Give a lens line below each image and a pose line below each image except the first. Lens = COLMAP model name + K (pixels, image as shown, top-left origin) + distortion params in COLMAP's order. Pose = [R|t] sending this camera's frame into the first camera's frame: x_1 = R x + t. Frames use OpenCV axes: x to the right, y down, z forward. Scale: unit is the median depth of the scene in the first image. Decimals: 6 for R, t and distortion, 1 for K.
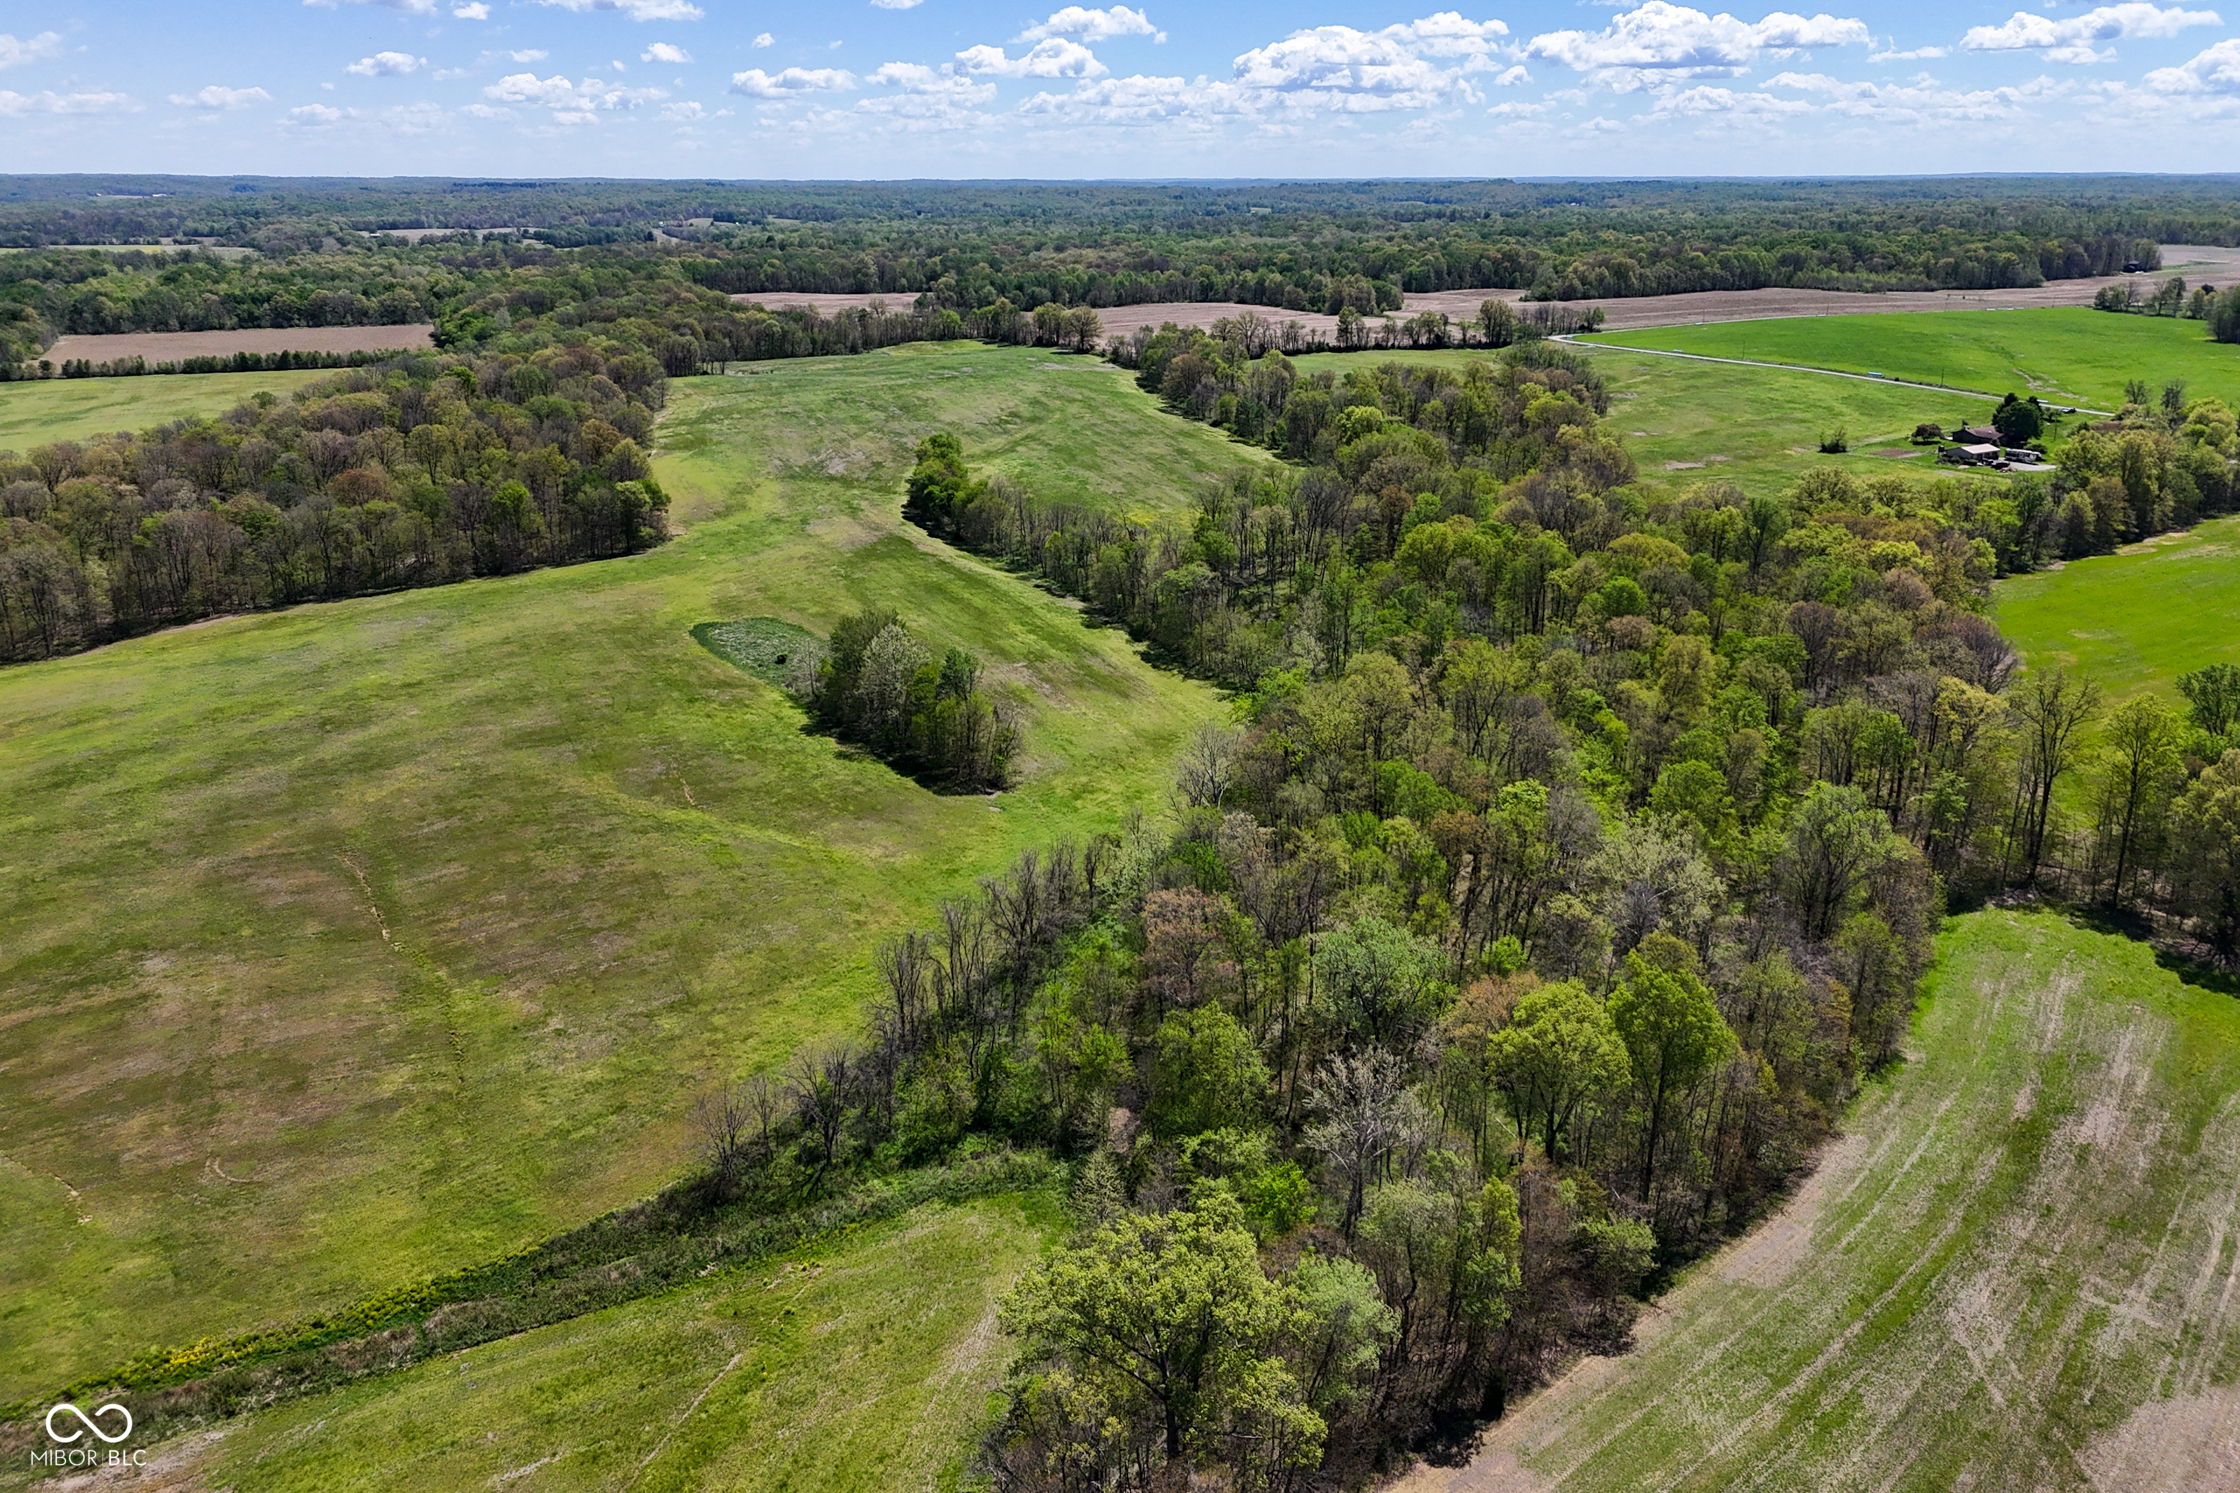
lens RADIAL K [[1643.7, 0, 1111.9], [0, 1643.7, 732.9], [0, 0, 1]] dist [0.067962, -0.055772]
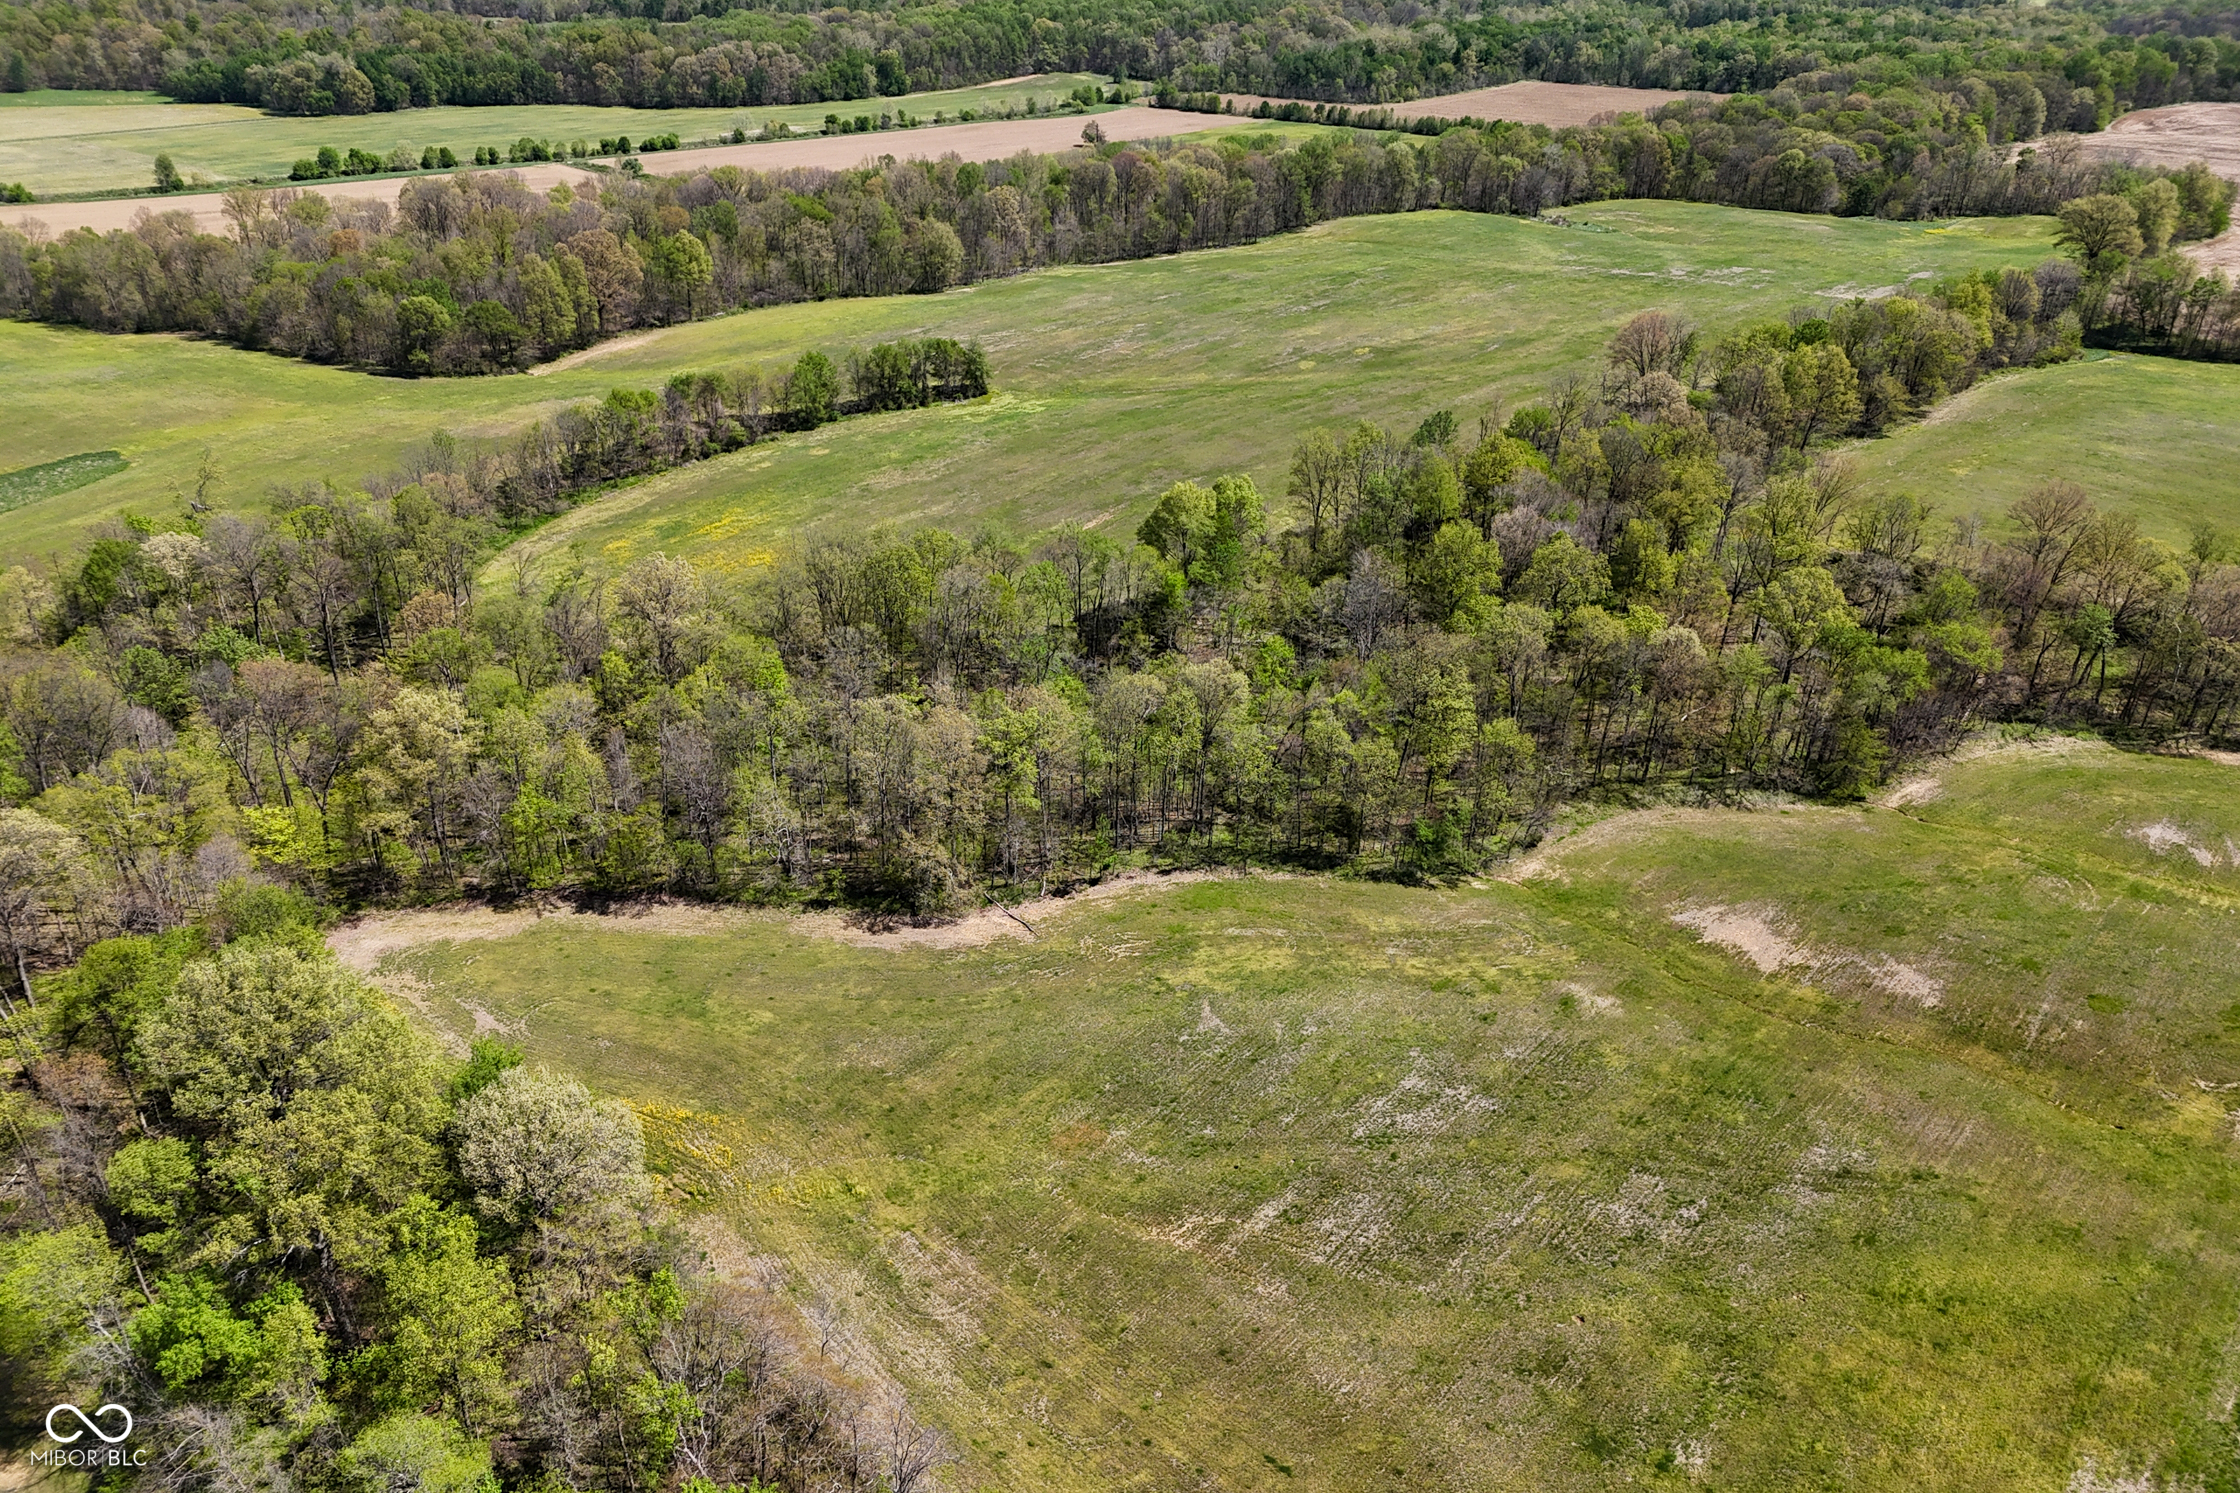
lens RADIAL K [[1643.7, 0, 1113.1], [0, 1643.7, 762.8], [0, 0, 1]] dist [0.067962, -0.055772]
pose [[0.389271, 0.433280, -0.812857, 0.368225], [-0.298606, 0.894166, 0.333620, -0.177334], [0.871380, 0.112856, 0.477452, 0.479249]]
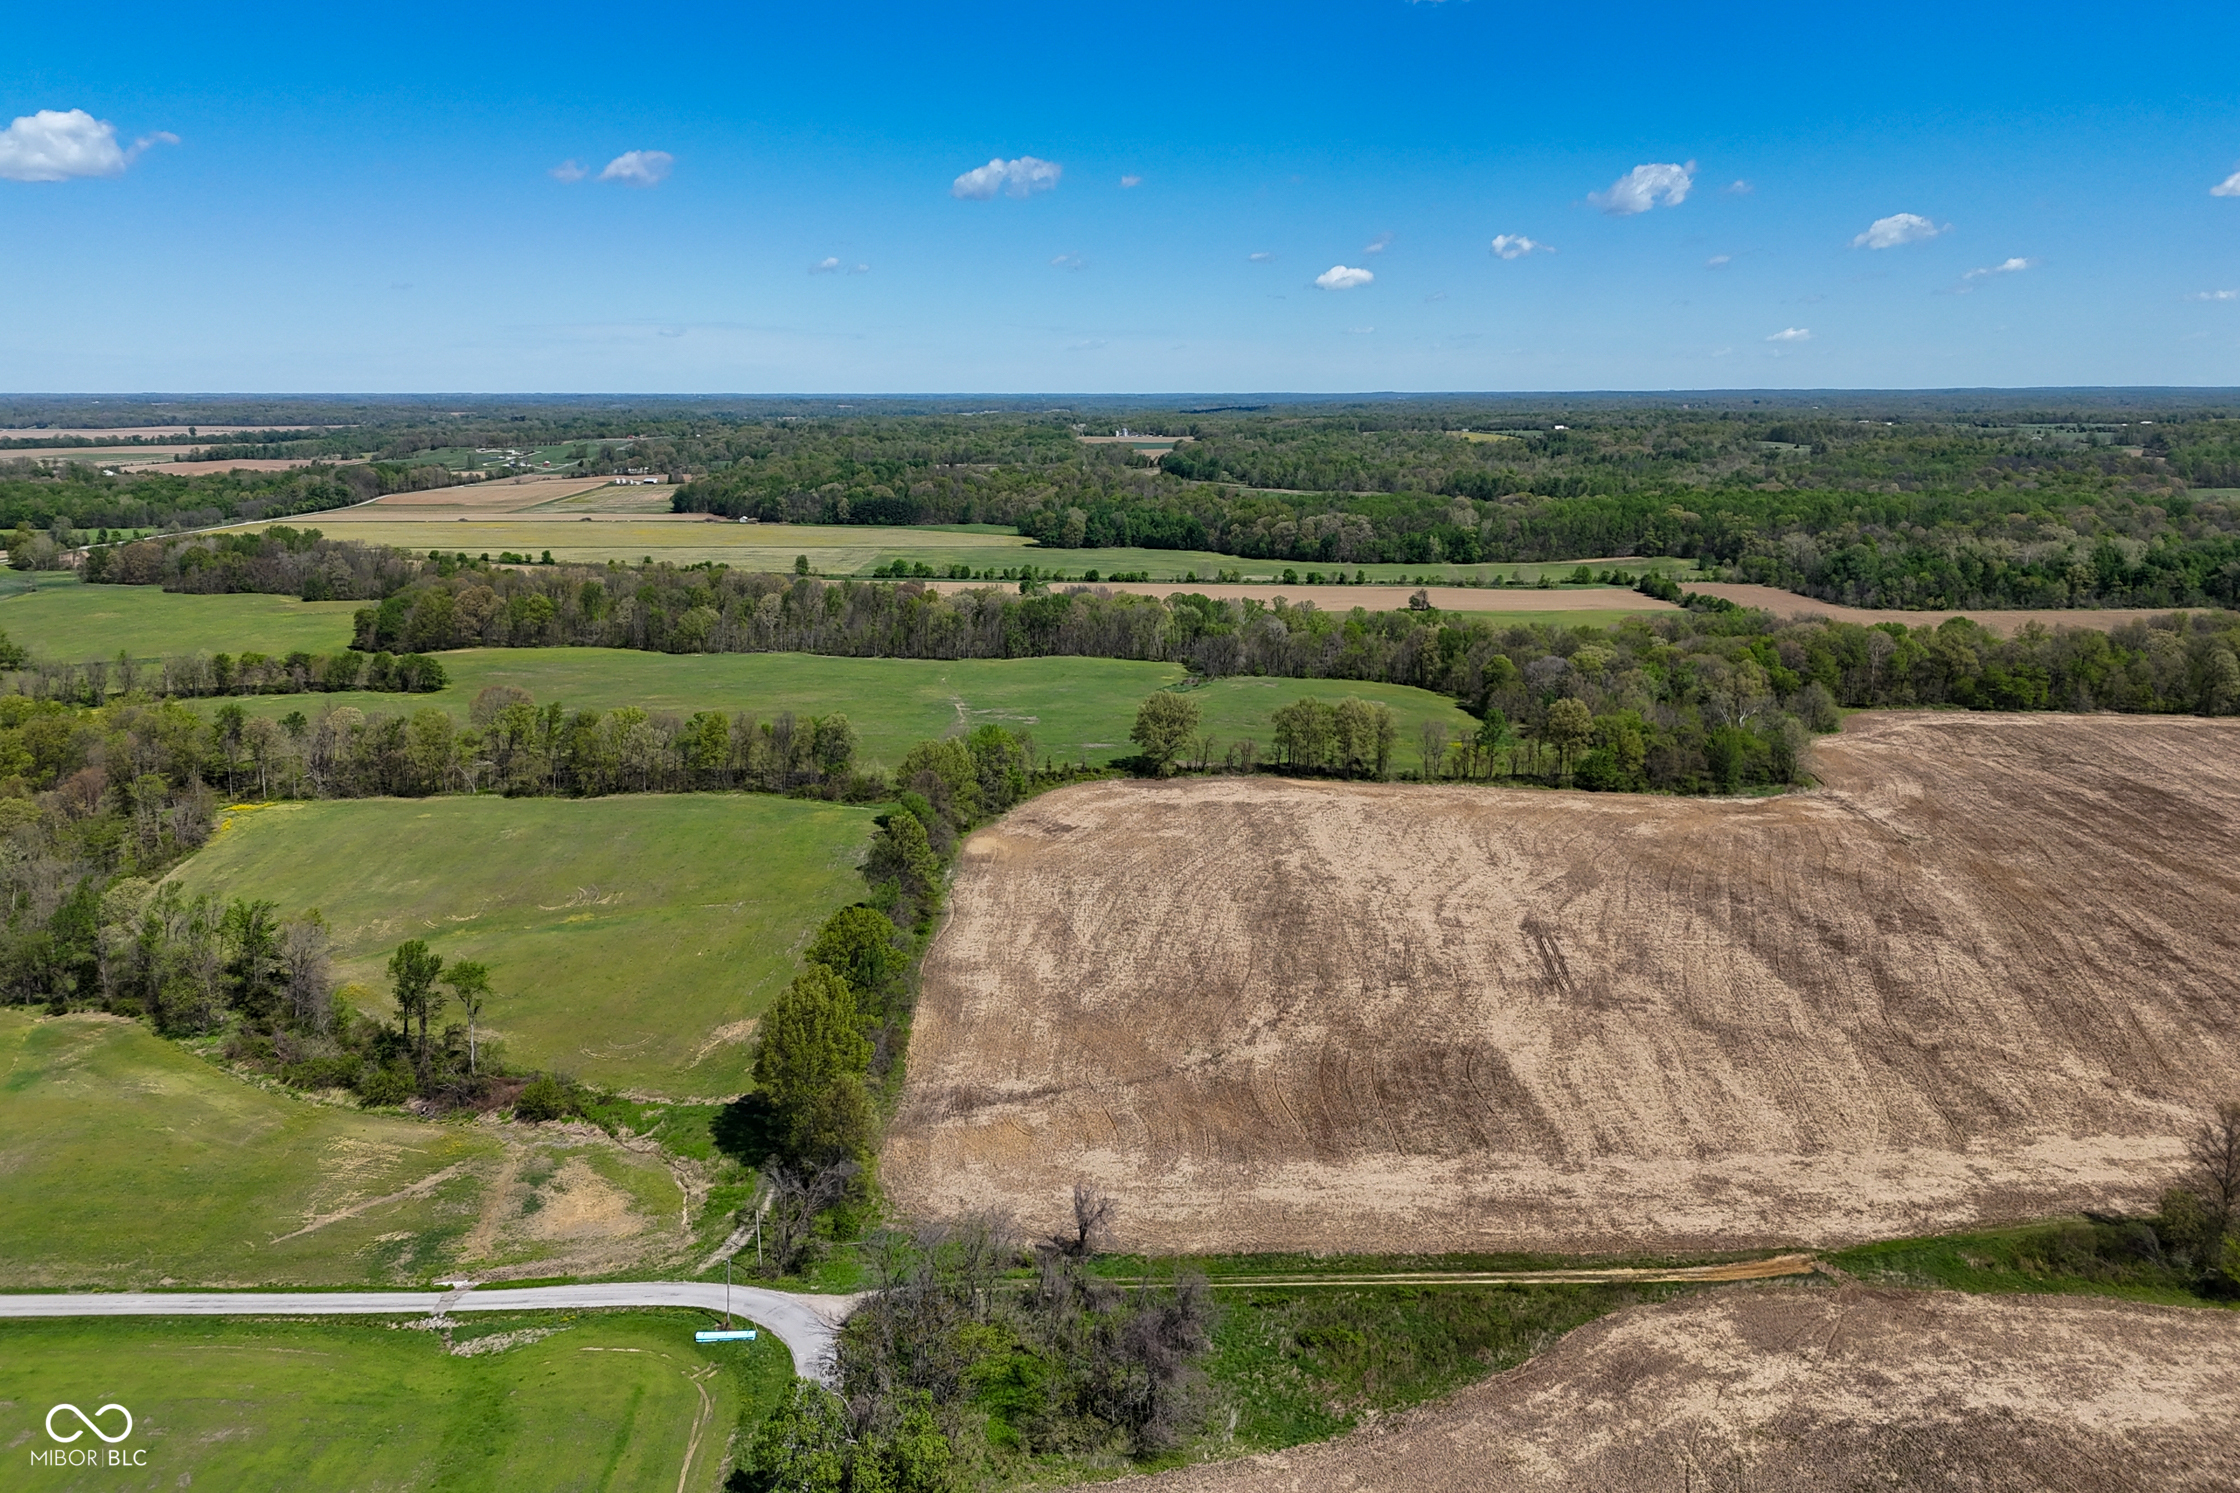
lens RADIAL K [[1643.7, 0, 1106.2], [0, 1643.7, 684.0], [0, 0, 1]] dist [0.067962, -0.055772]
pose [[-0.424299, 0.162775, -0.890772, 0.446045], [-0.286733, 0.908940, 0.302674, -0.405823], [0.858926, 0.383838, -0.338989, 1.140128]]
